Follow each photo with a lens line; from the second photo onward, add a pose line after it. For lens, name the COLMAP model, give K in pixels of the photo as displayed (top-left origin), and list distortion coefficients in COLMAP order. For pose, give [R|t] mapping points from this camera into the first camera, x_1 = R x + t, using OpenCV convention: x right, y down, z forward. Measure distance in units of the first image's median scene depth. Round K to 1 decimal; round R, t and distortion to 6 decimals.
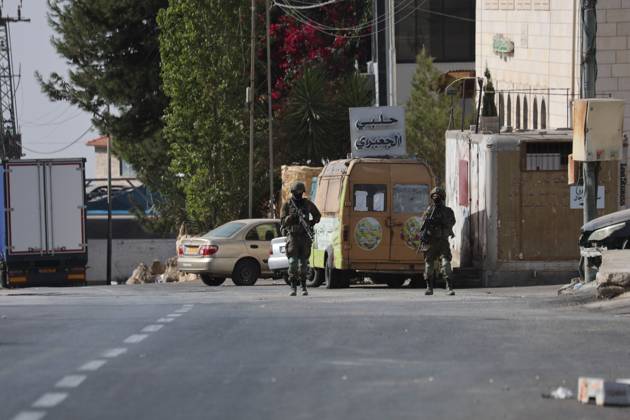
lens RADIAL K [[2977.6, 0, 273.3], [0, 2977.6, 208.9], [0, 0, 1]] dist [0.312067, 5.685526]
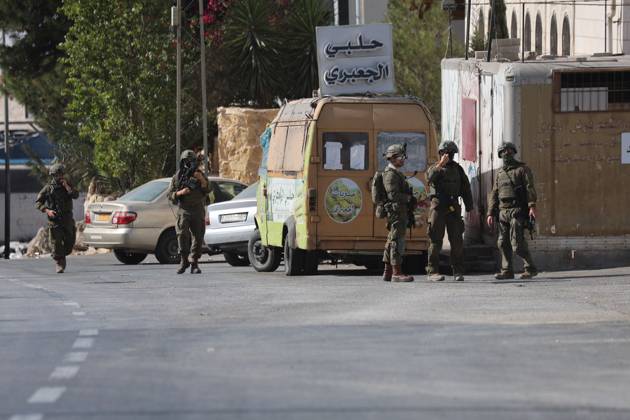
lens RADIAL K [[2977.6, 0, 273.3], [0, 2977.6, 208.9], [0, 0, 1]] dist [0.312067, 5.685526]
pose [[0.999600, -0.007600, 0.027243, -0.004993], [0.007039, 0.999763, 0.020620, -0.004697], [-0.027393, -0.020420, 0.999416, 0.270903]]
